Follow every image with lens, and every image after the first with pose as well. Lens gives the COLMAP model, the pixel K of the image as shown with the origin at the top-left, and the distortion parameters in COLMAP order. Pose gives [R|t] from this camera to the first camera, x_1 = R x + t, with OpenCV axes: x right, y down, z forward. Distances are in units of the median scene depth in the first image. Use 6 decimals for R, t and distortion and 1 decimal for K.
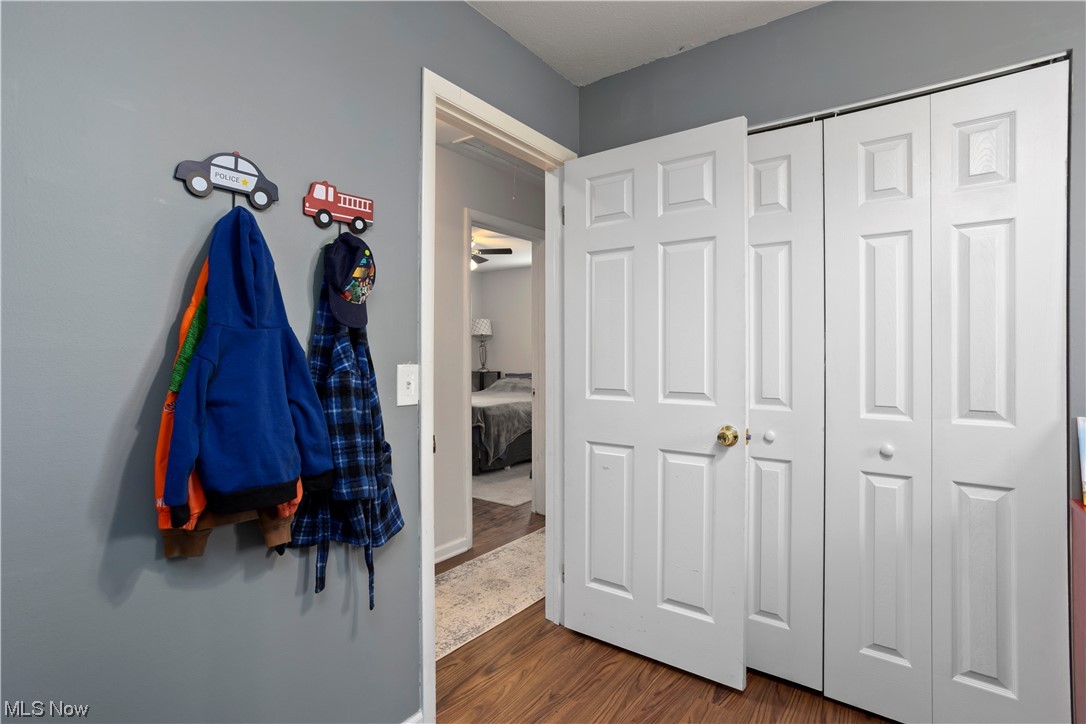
lens RADIAL K [[533.1, 0, 541.9], [0, 533.1, 360.5], [0, 0, 1]] dist [-0.040697, 0.029634]
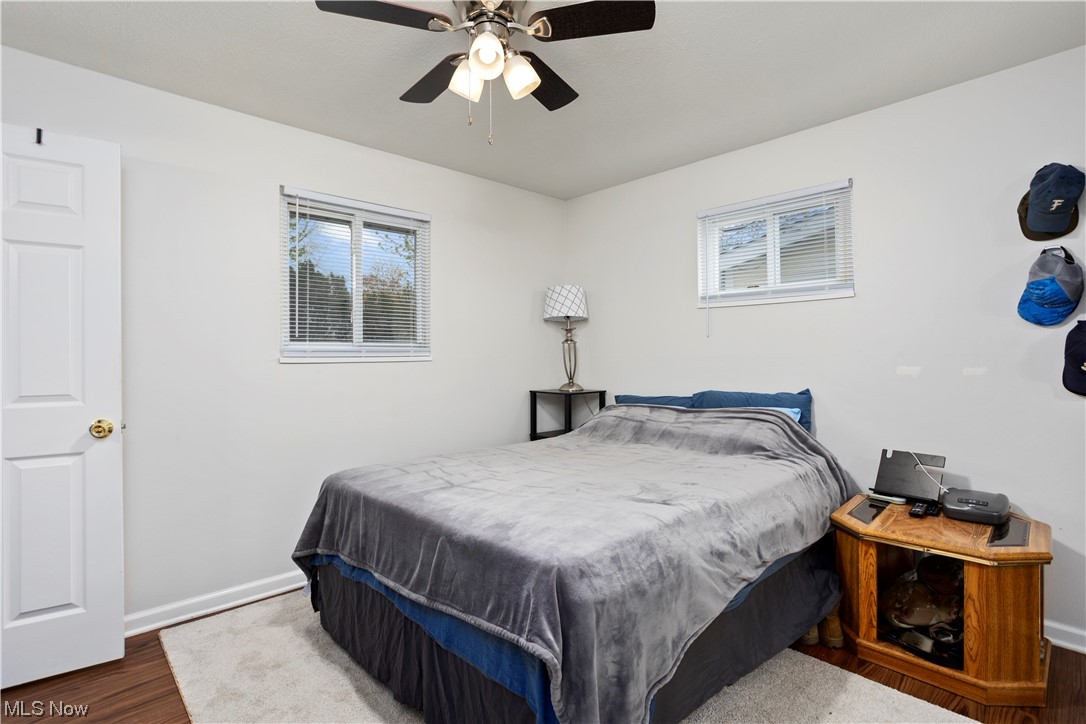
lens RADIAL K [[562.7, 0, 544.5], [0, 562.7, 360.5], [0, 0, 1]] dist [-0.029678, 0.003045]
pose [[0.986335, -0.009035, -0.164505, -0.049926], [0.008259, 0.999951, -0.005396, -0.005413], [0.164546, 0.003964, 0.986361, 0.507309]]
